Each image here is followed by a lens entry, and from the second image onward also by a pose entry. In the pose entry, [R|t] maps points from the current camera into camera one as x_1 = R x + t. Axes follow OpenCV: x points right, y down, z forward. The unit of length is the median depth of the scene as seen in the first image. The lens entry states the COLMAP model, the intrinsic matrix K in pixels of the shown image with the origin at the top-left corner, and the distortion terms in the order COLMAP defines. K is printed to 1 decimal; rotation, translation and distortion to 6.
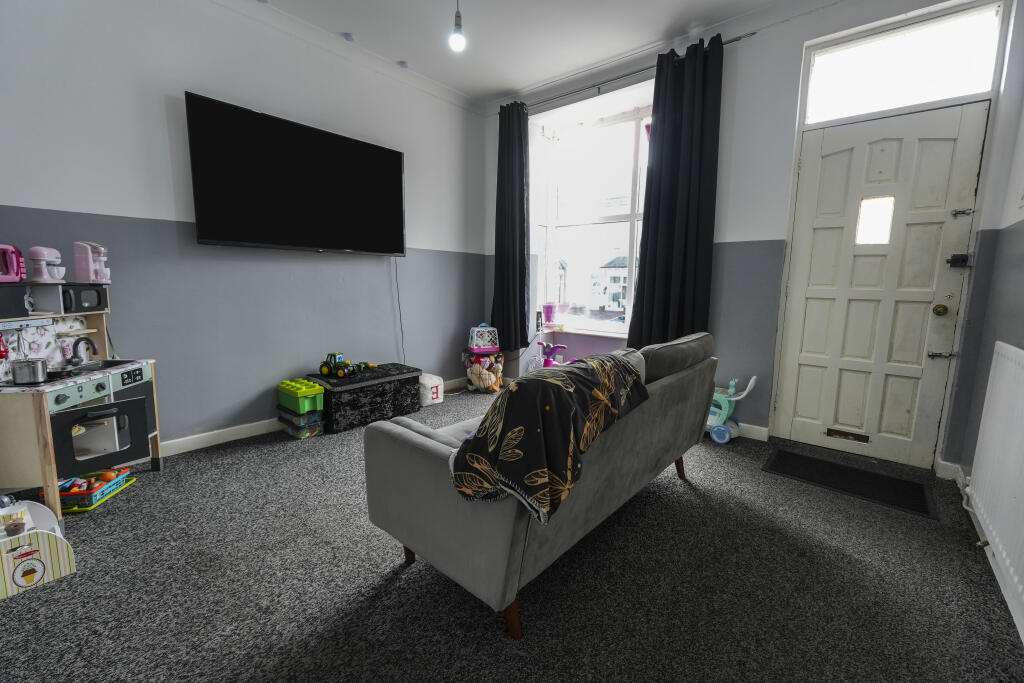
lens RADIAL K [[428.8, 0, 515.8], [0, 428.8, 336.5], [0, 0, 1]] dist [0.000461, 0.000197]
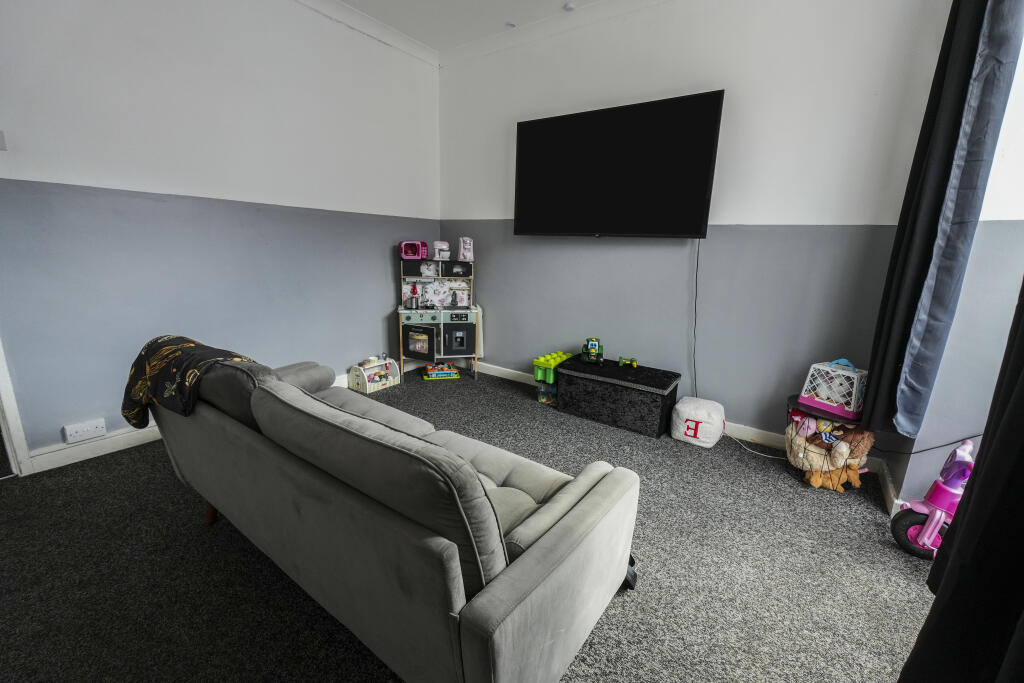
lens RADIAL K [[428.8, 0, 515.8], [0, 428.8, 336.5], [0, 0, 1]] dist [0.000461, 0.000197]
pose [[0.080578, 0.202509, -0.975960, 0.796111], [-0.154895, 0.969792, 0.188441, -0.188360], [0.984639, 0.135987, 0.109512, 1.058911]]
